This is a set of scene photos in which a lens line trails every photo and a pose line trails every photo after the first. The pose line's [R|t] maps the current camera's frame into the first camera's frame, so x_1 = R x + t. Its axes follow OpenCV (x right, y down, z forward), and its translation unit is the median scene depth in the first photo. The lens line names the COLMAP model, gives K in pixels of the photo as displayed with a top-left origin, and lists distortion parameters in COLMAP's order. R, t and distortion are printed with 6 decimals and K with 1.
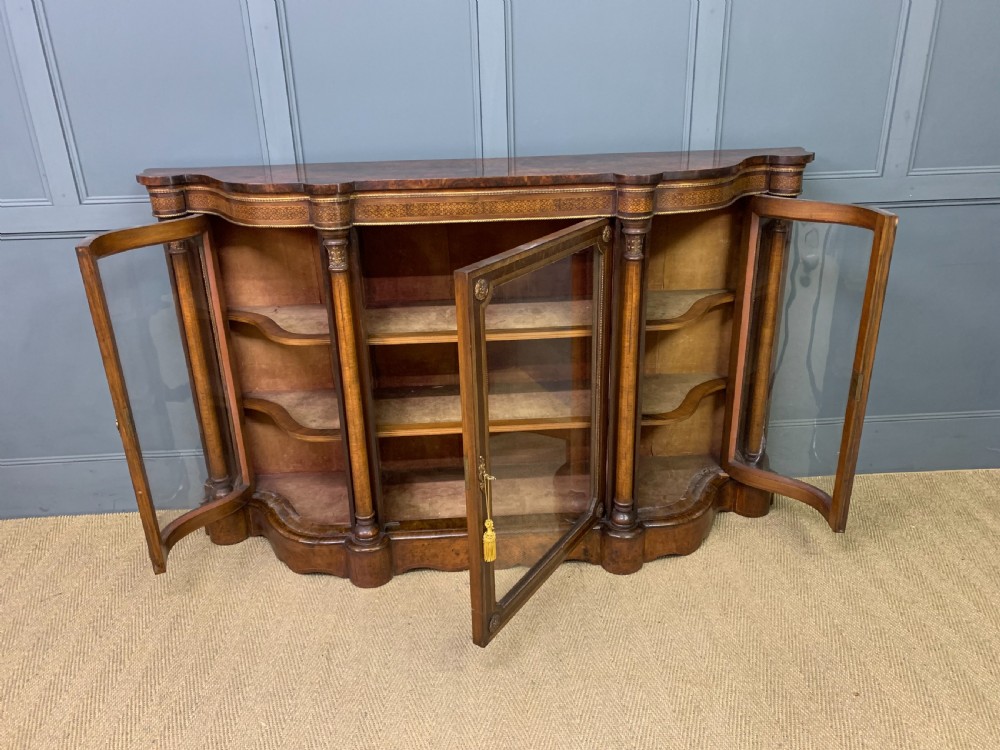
lens RADIAL K [[787.4, 0, 501.7], [0, 787.4, 372.3], [0, 0, 1]] dist [0.032457, -0.034295]
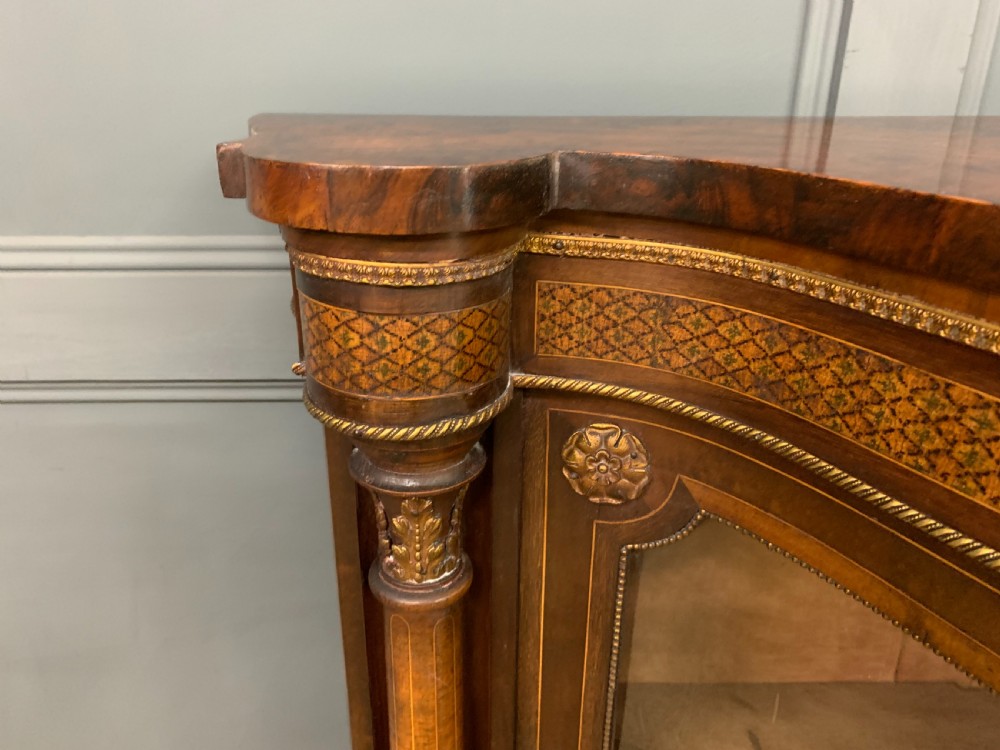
lens RADIAL K [[796.5, 0, 469.6], [0, 796.5, 361.7], [0, 0, 1]] dist [0.006752, -0.014795]
pose [[0.998686, 0.042859, -0.028107, -0.387263], [-0.042351, 0.998933, 0.018426, -0.203037], [0.028866, -0.017211, 0.999435, 0.808182]]
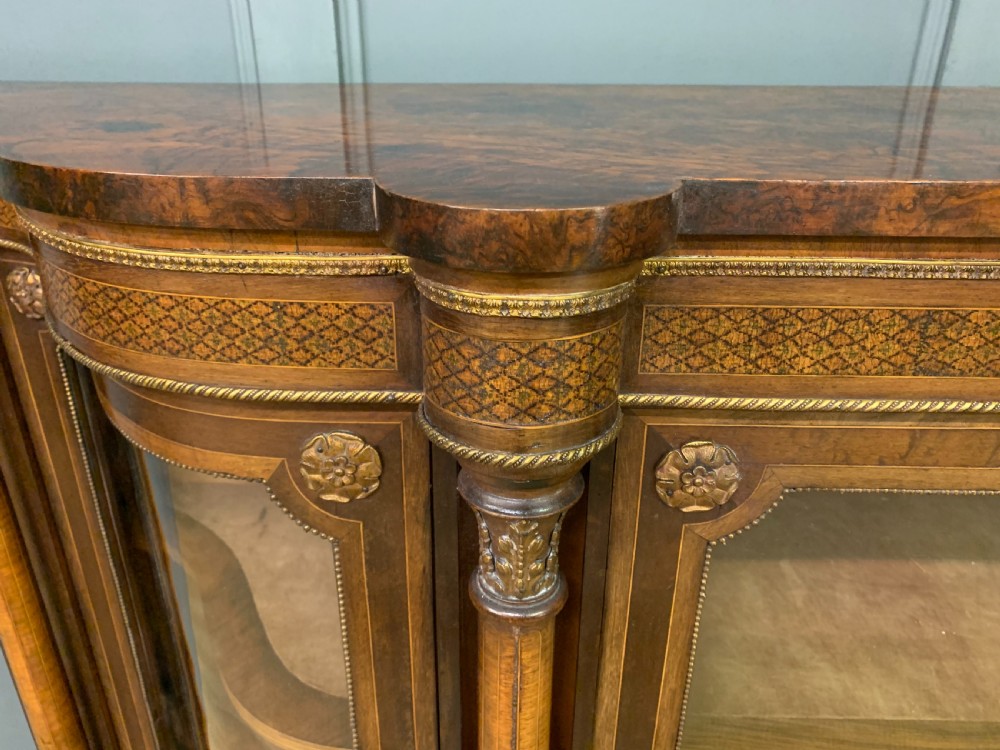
lens RADIAL K [[796.5, 0, 476.0], [0, 796.5, 348.5], [0, 0, 1]] dist [0.006752, -0.014795]
pose [[0.995679, 0.058717, -0.071945, -0.182260], [-0.055662, 0.997490, 0.043764, -0.179370], [0.074334, -0.039570, 0.996448, 0.701165]]
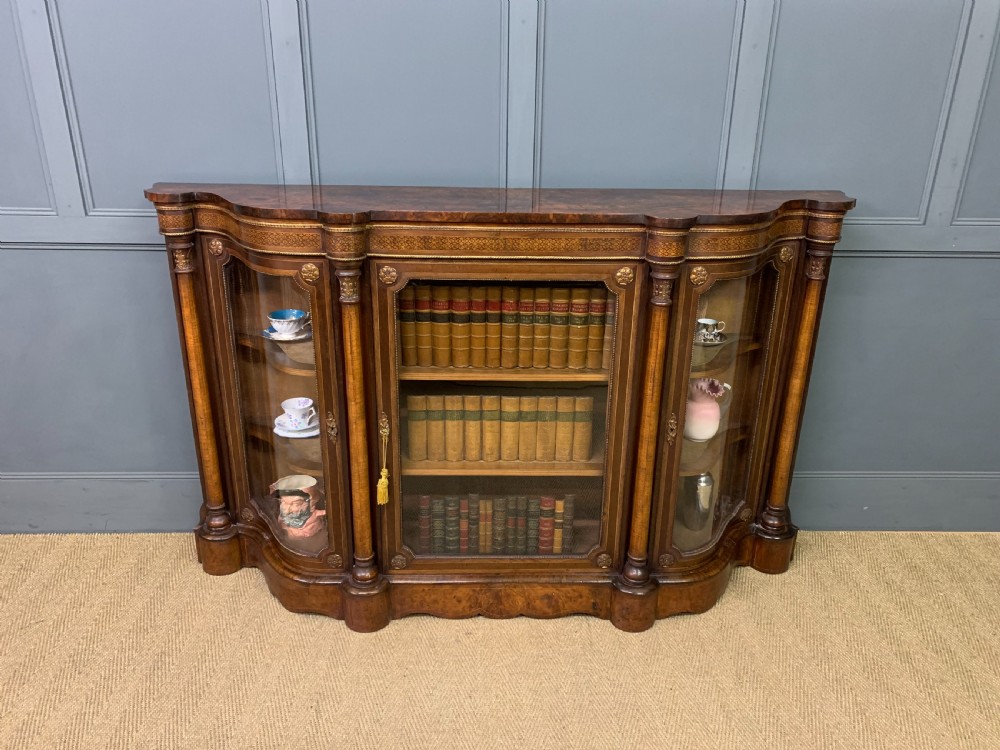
lens RADIAL K [[787.4, 0, 502.4], [0, 787.4, 366.1], [0, 0, 1]] dist [0.032457, -0.034295]
pose [[0.998725, 0.049077, -0.011845, -0.007055], [-0.049236, 0.998695, -0.013558, -0.042700], [0.011164, 0.014124, 0.999838, 0.048311]]
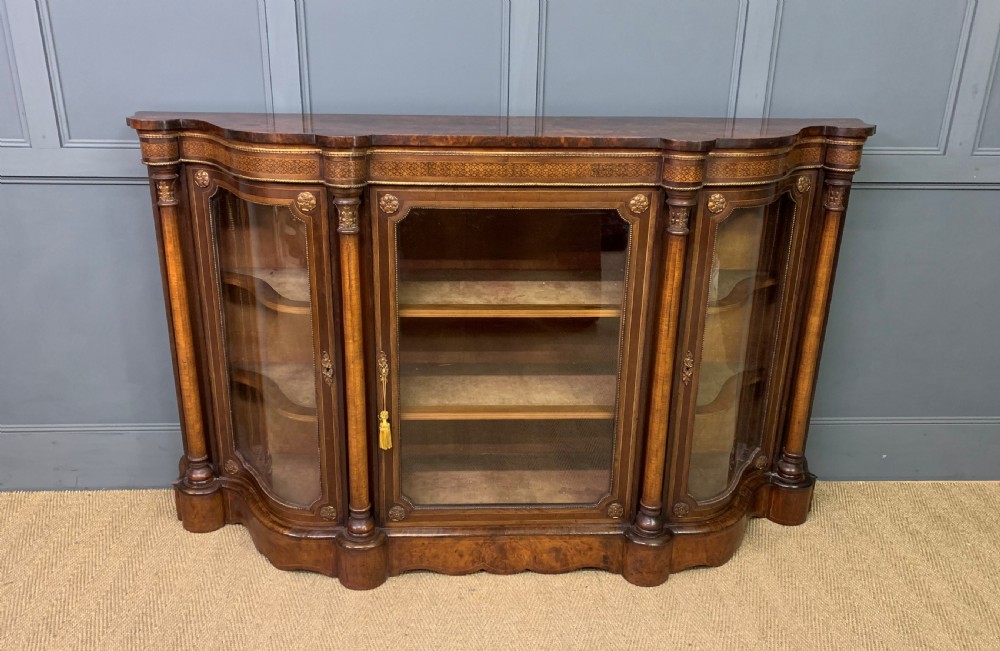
lens RADIAL K [[831.3, 0, 487.0], [0, 831.3, 311.7], [0, 0, 1]] dist [0.035153, -0.038863]
pose [[0.999100, 0.042267, 0.003616, -0.043473], [-0.042094, 0.998354, -0.038960, -0.008401], [-0.005256, 0.038773, 0.999234, 0.053021]]
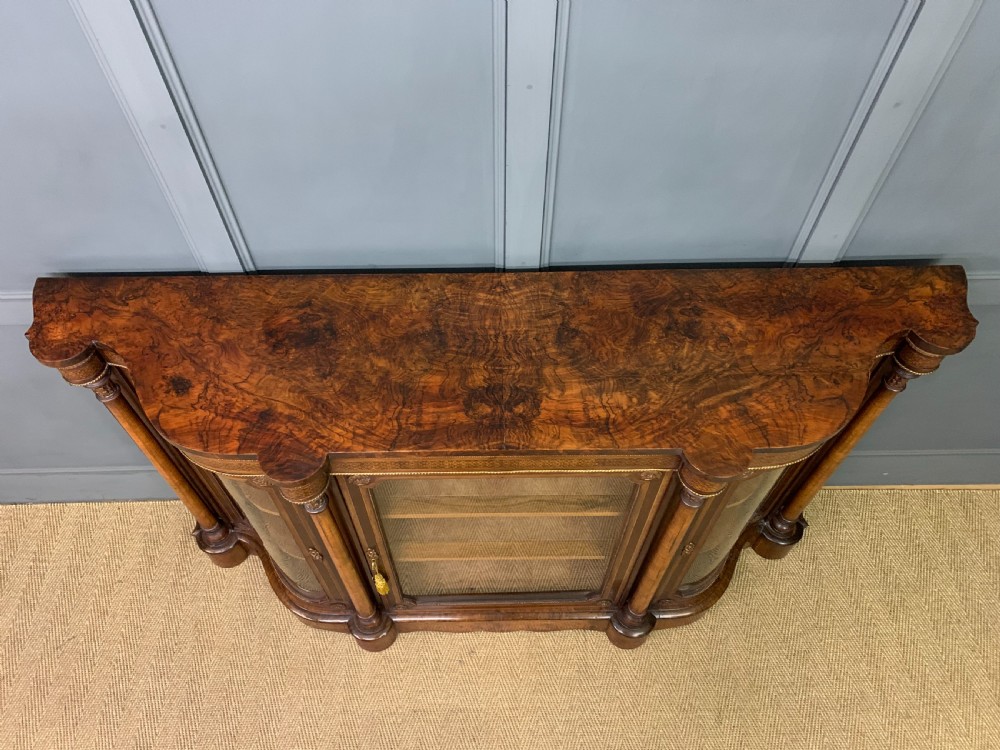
lens RADIAL K [[787.4, 0, 488.1], [0, 787.4, 371.3], [0, 0, 1]] dist [0.032457, -0.034295]
pose [[0.999005, 0.043773, -0.008596, -0.029294], [-0.031241, 0.824066, 0.565632, -0.614025], [0.031843, -0.564800, 0.824613, 0.377100]]
